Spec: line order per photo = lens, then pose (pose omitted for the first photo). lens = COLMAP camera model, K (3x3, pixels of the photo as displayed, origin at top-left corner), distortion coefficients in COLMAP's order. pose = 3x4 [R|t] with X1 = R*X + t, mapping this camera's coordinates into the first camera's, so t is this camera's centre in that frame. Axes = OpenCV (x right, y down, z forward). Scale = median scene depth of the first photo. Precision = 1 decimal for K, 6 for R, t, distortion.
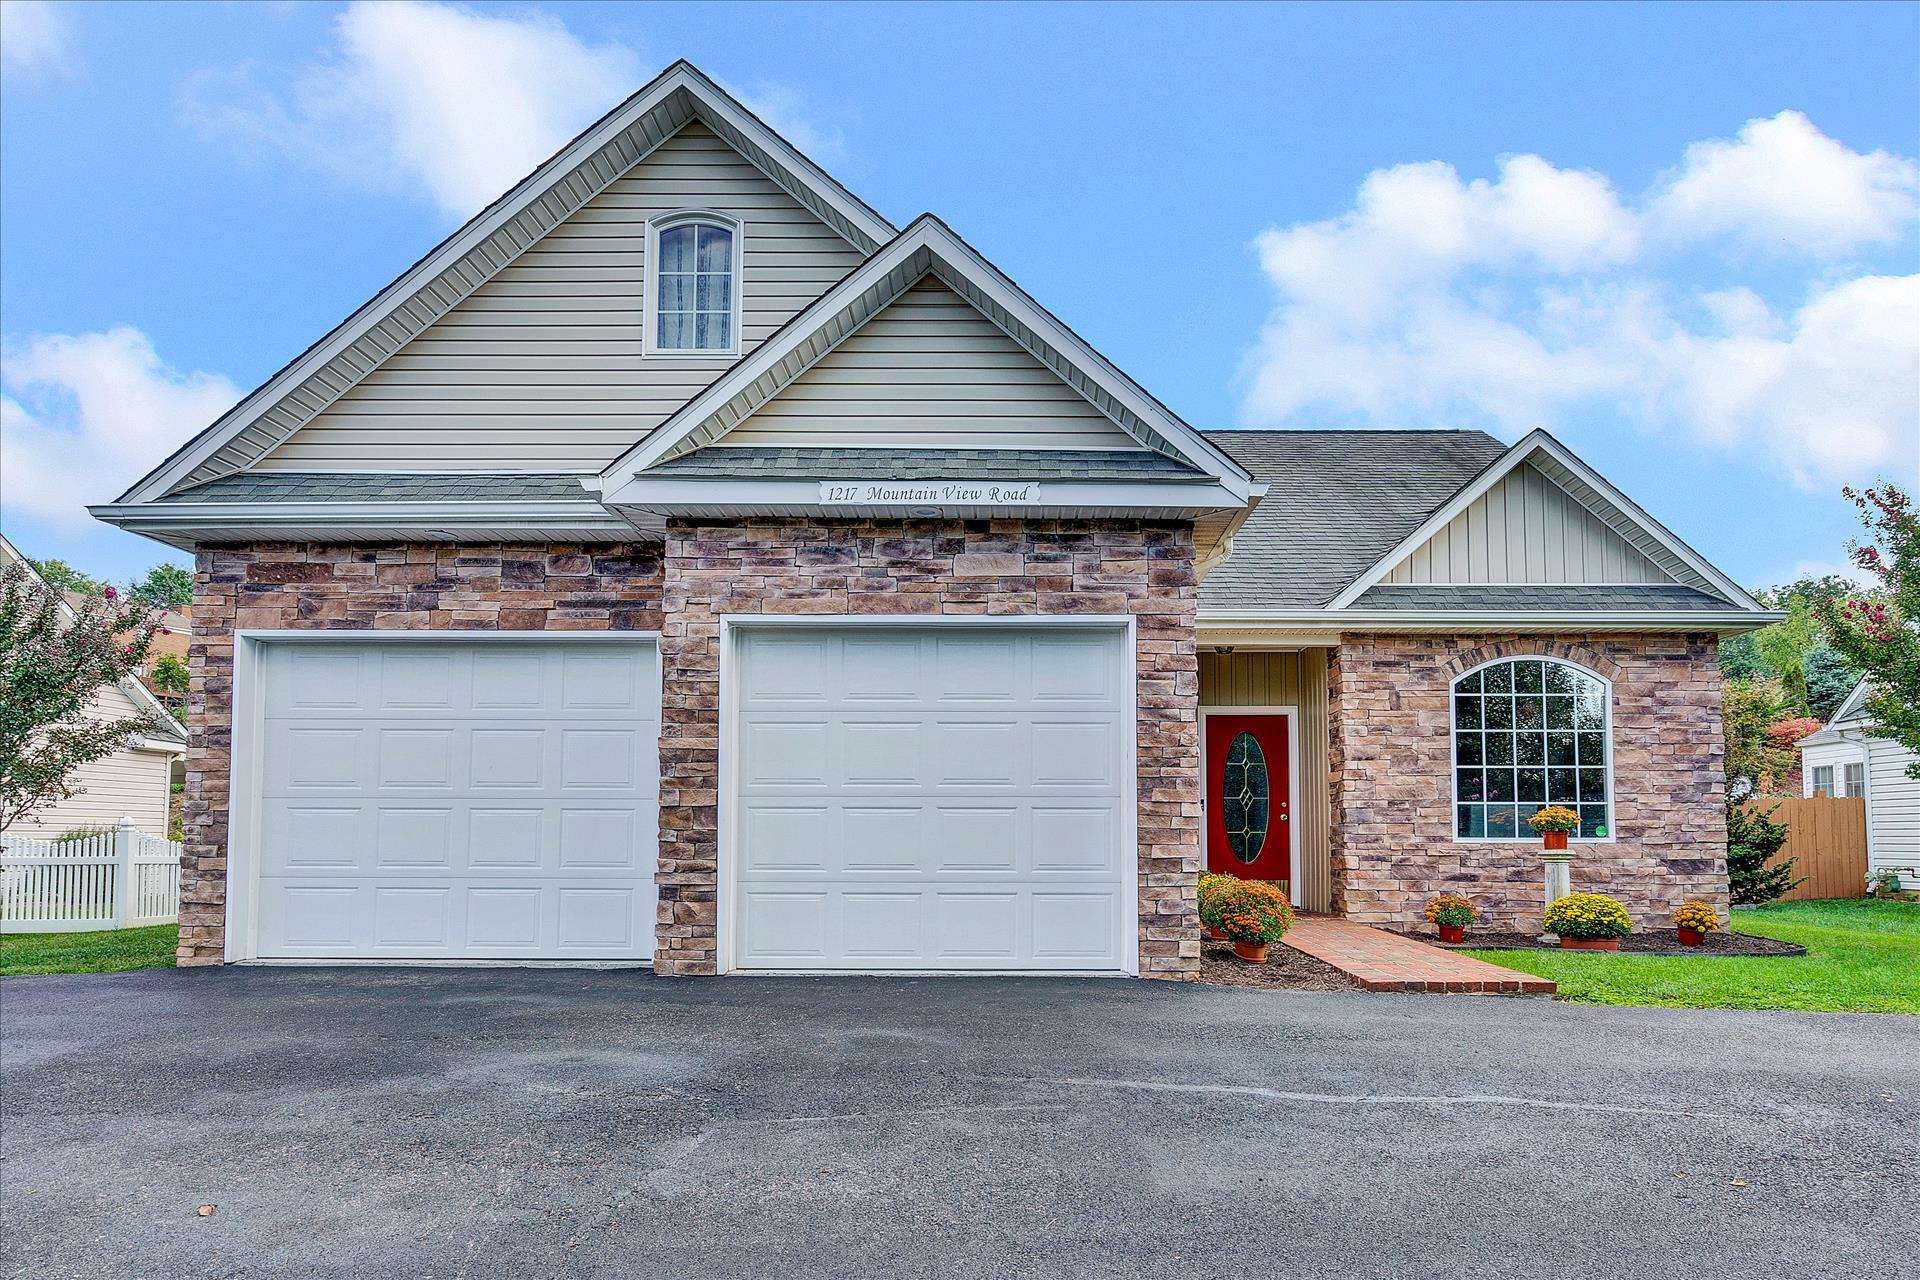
lens RADIAL K [[1089.4, 0, 960.1], [0, 1089.4, 786.5], [0, 0, 1]] dist [0.000815, 0.000568]
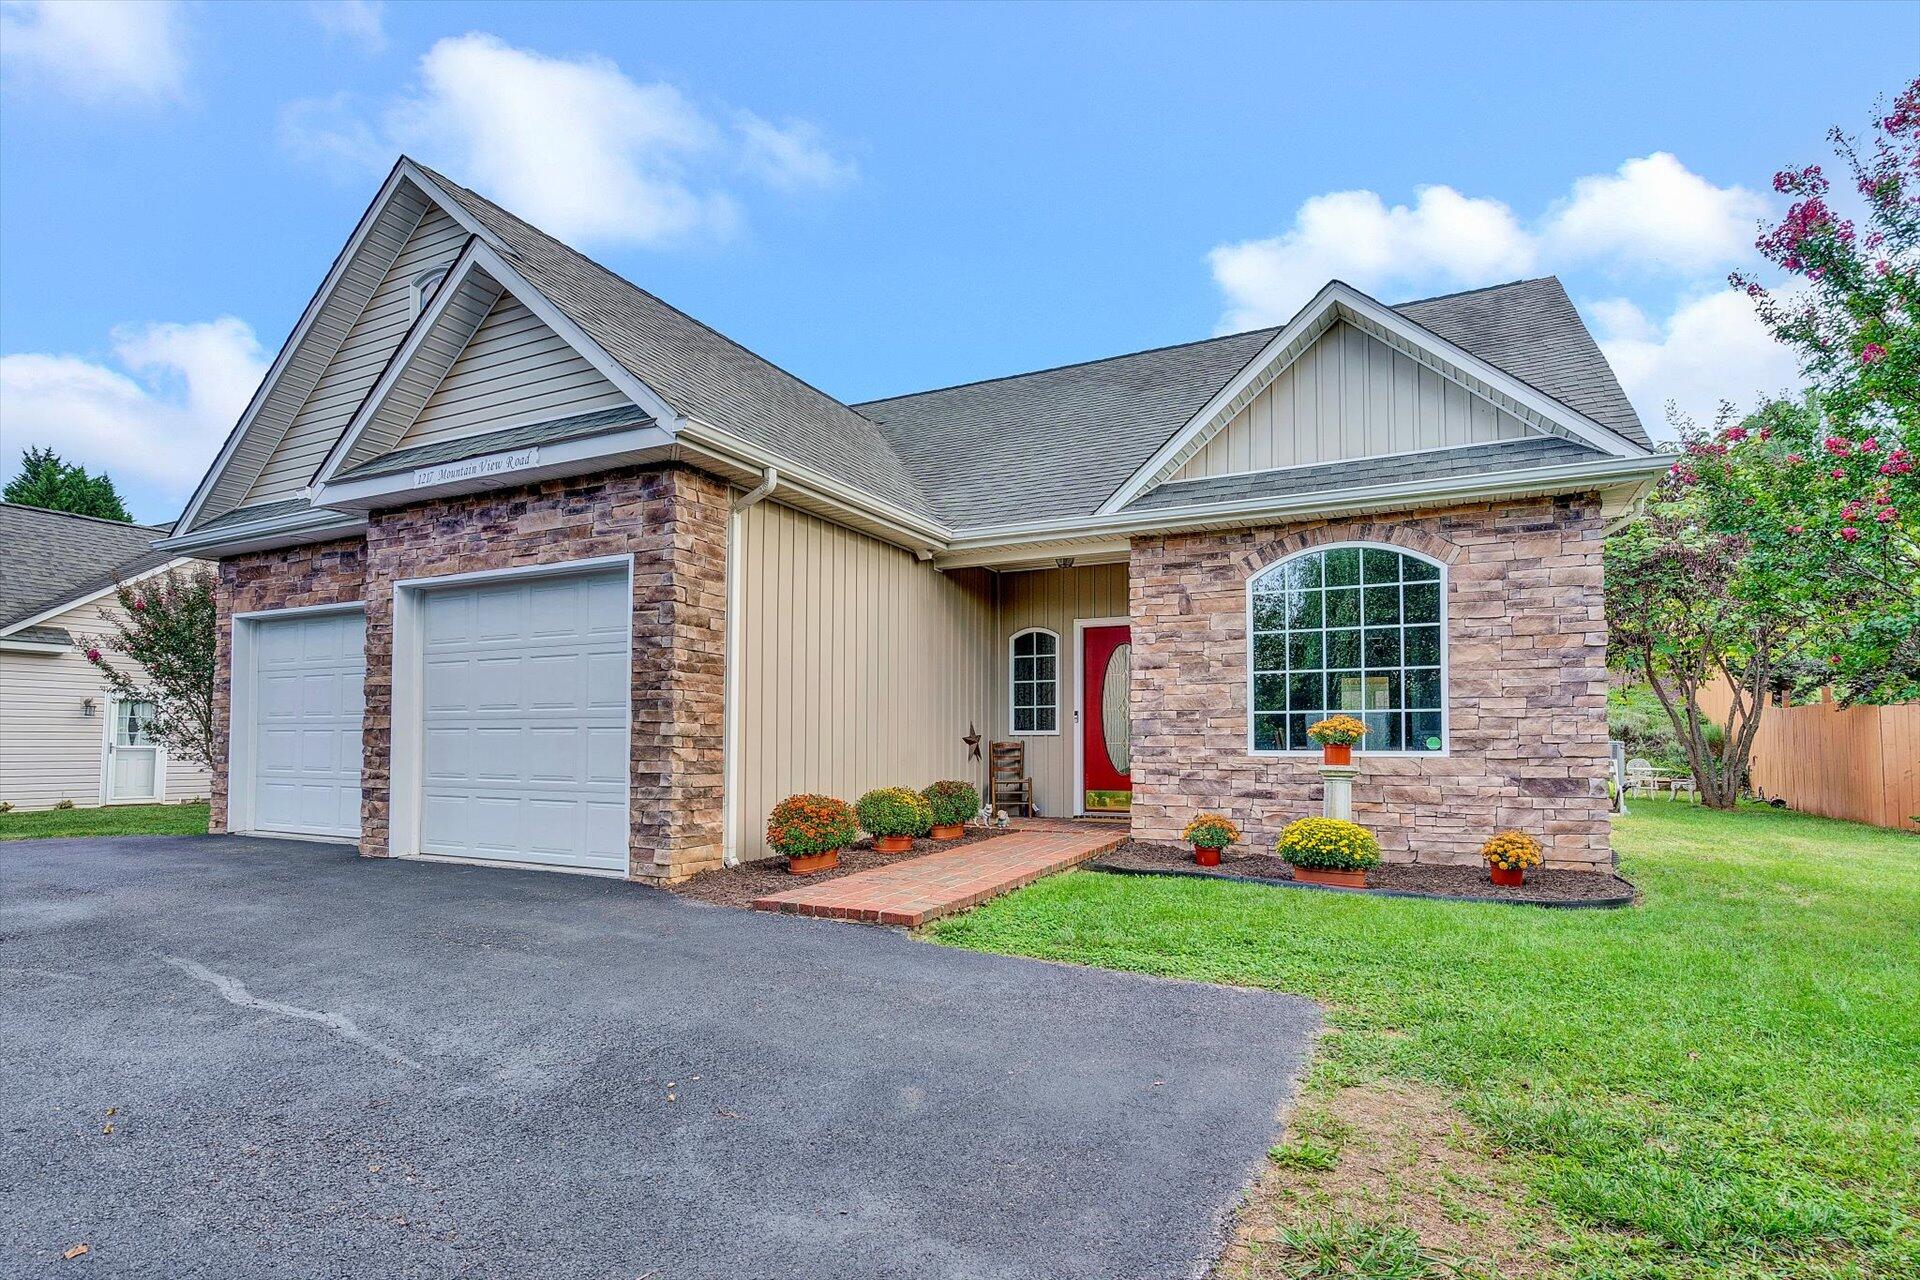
lens RADIAL K [[929.6, 0, 961.4], [0, 929.6, 713.5], [0, 0, 1]] dist [0.001021, 0.000266]
pose [[0.899153, -0.014240, -0.437403, 0.603073], [0.022440, 0.999656, 0.013583, 0.000056], [0.437060, -0.022028, 0.899163, 0.203041]]
